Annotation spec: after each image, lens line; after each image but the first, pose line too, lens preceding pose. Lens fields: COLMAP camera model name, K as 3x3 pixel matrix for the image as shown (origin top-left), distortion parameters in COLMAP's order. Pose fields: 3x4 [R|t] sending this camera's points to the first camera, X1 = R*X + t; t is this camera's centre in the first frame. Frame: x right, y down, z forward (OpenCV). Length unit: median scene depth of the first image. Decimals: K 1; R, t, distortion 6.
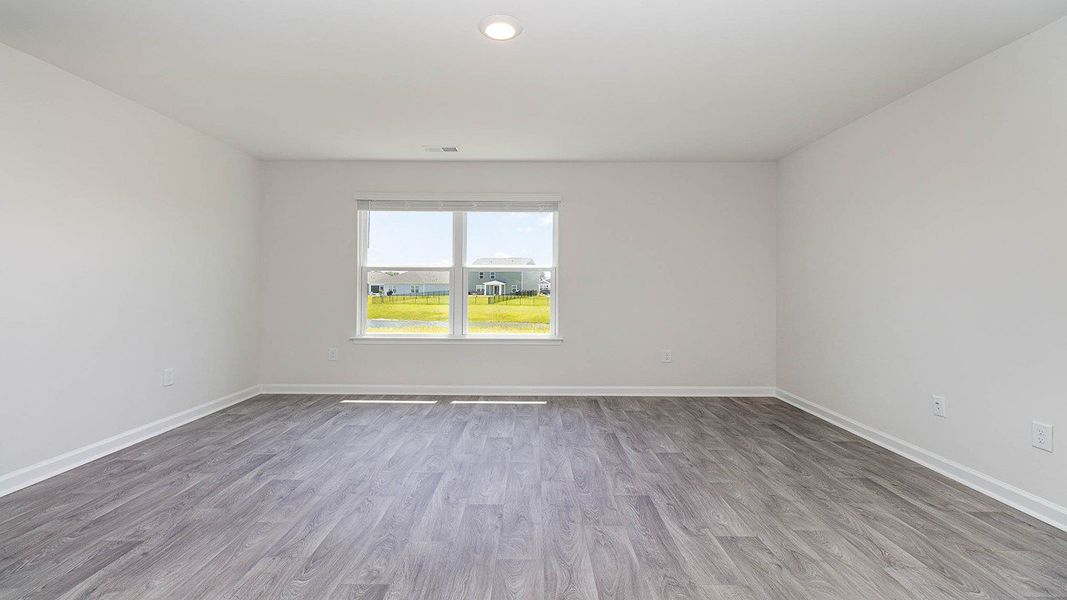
lens RADIAL K [[512.2, 0, 536.2], [0, 512.2, 301.8], [0, 0, 1]] dist [-0.003798, -0.000224]
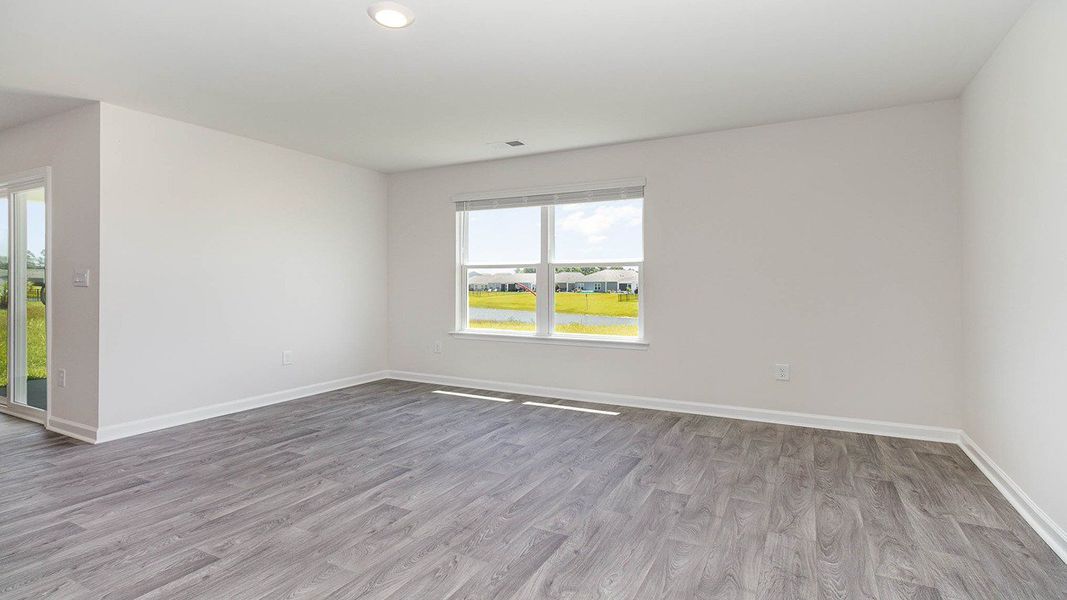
lens RADIAL K [[529.6, 0, 530.5], [0, 529.6, 281.8], [0, 0, 1]] dist [0.001198, -0.000490]
pose [[0.880688, -0.006598, -0.473651, 0.300689], [-0.009694, 0.999443, -0.031947, -0.000283], [0.473598, 0.032727, 0.880133, 0.111308]]
